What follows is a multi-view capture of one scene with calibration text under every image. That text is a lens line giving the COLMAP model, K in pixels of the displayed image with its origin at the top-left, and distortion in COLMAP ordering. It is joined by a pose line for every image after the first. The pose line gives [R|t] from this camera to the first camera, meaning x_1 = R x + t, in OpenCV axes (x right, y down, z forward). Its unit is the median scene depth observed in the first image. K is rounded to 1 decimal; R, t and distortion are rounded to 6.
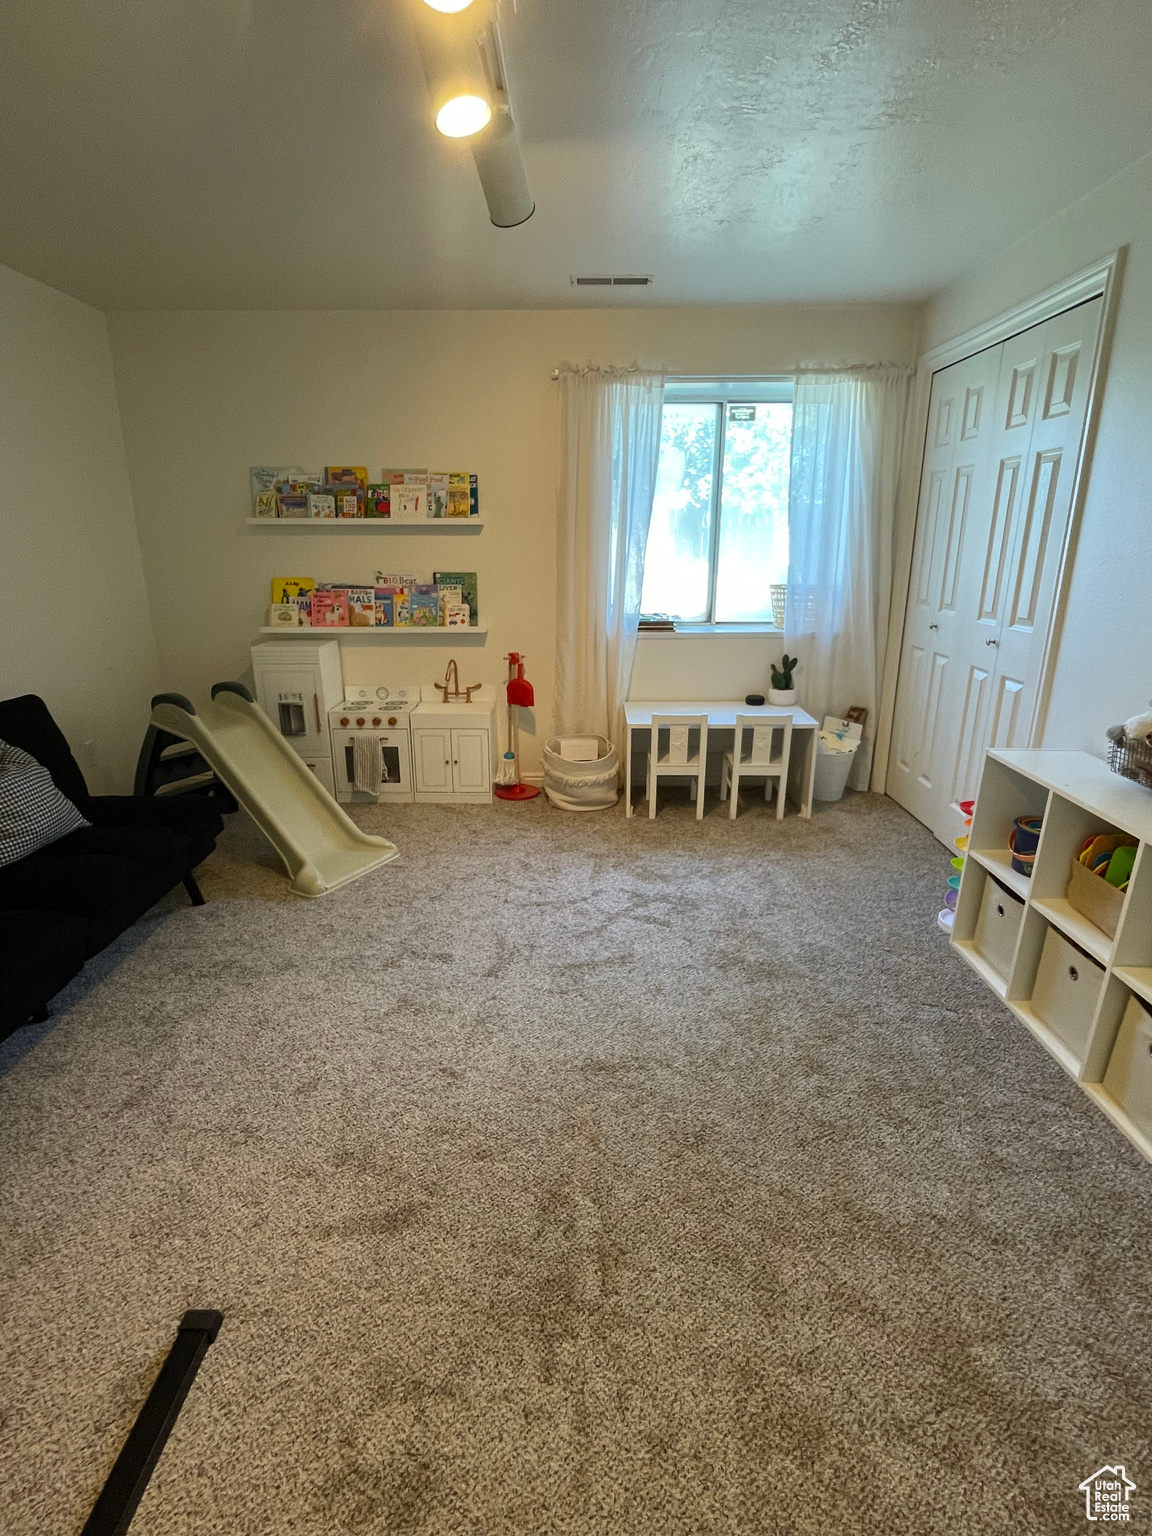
lens RADIAL K [[750.4, 0, 576.0], [0, 750.4, 768.0], [0, 0, 1]] dist [-0.000290, -0.000573]
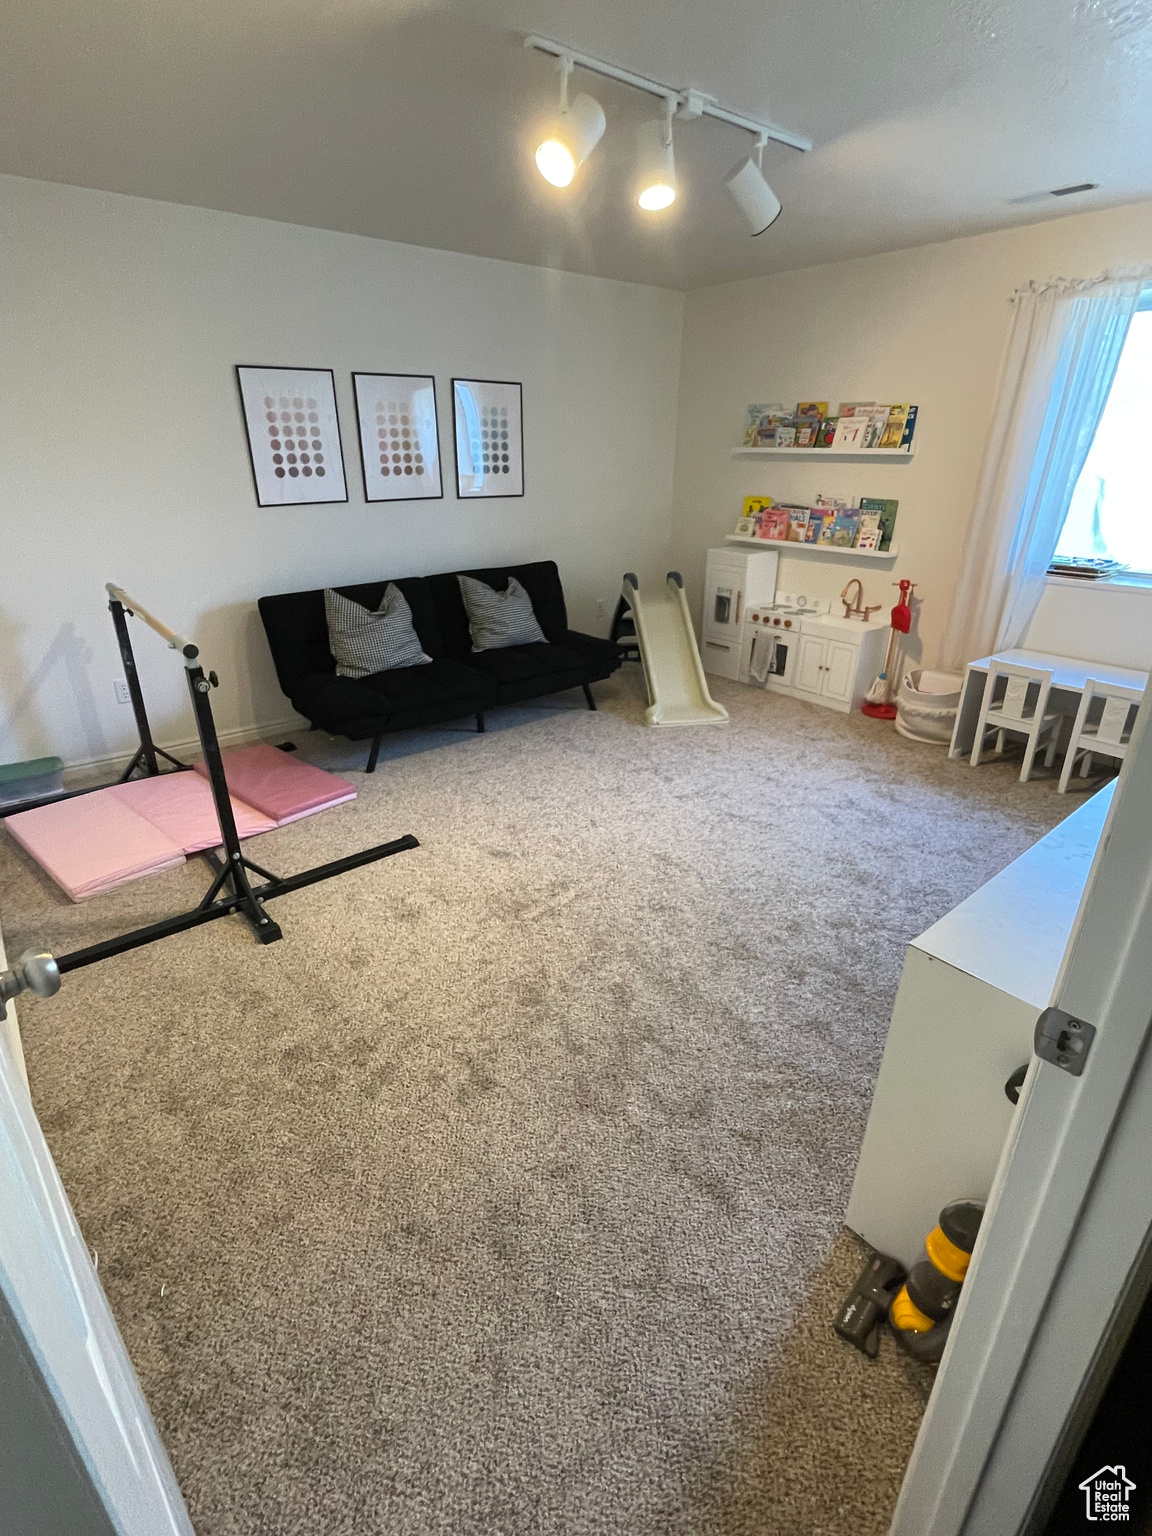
lens RADIAL K [[750.4, 0, 576.0], [0, 750.4, 768.0], [0, 0, 1]] dist [-0.000290, -0.000573]
pose [[0.636115, 0.307726, -0.707575, 0.464878], [-0.231935, 0.950878, 0.205028, -0.010661], [0.735910, 0.033690, 0.676241, -0.051117]]
